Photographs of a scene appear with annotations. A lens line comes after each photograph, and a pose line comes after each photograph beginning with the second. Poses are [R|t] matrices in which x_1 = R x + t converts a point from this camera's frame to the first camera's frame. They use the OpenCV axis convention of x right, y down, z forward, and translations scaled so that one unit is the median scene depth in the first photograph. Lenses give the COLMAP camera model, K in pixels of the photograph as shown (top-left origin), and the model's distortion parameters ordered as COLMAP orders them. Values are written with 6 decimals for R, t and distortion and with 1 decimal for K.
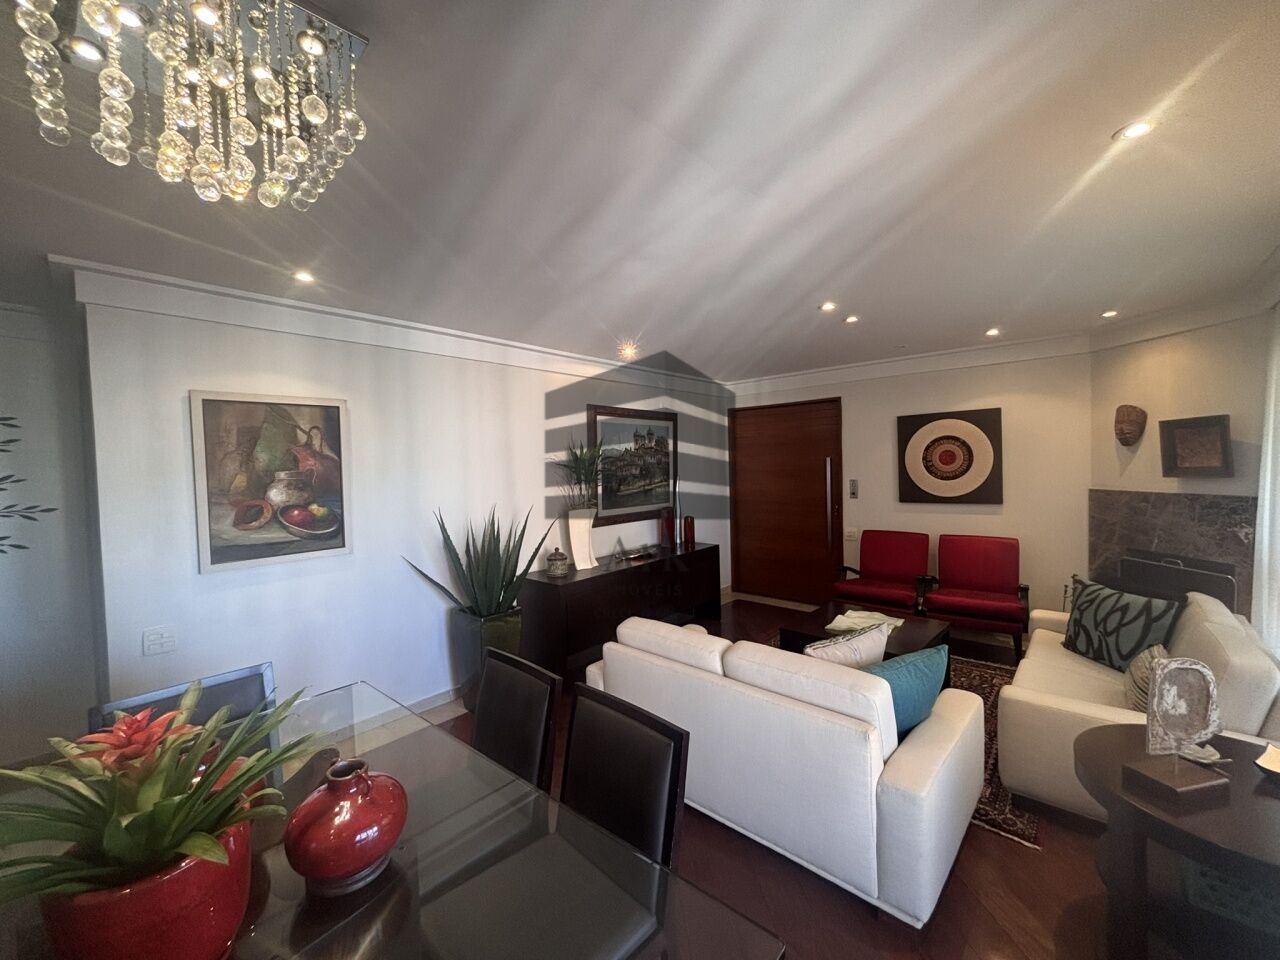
lens RADIAL K [[510.8, 0, 640.5], [0, 510.8, 479.2], [0, 0, 1]] dist [0.001376, -0.000956]
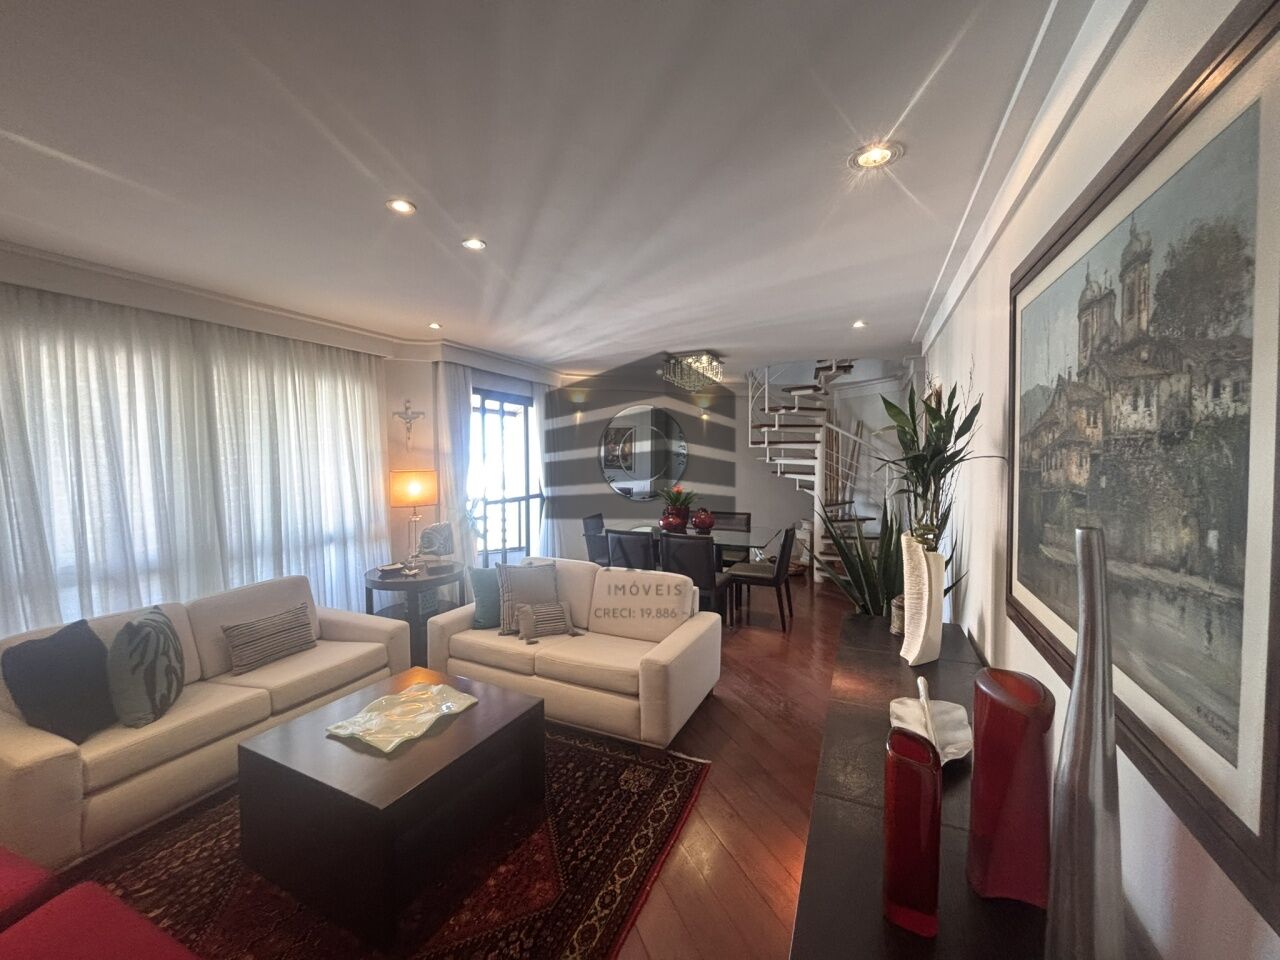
lens RADIAL K [[510.8, 0, 634.2], [0, 510.8, 483.0], [0, 0, 1]] dist [0.001376, -0.000956]
pose [[-0.955617, 0.042478, -0.291534, 0.411804], [0.016114, 0.995606, 0.092246, -0.060145], [0.294171, 0.083455, -0.952102, 1.975933]]
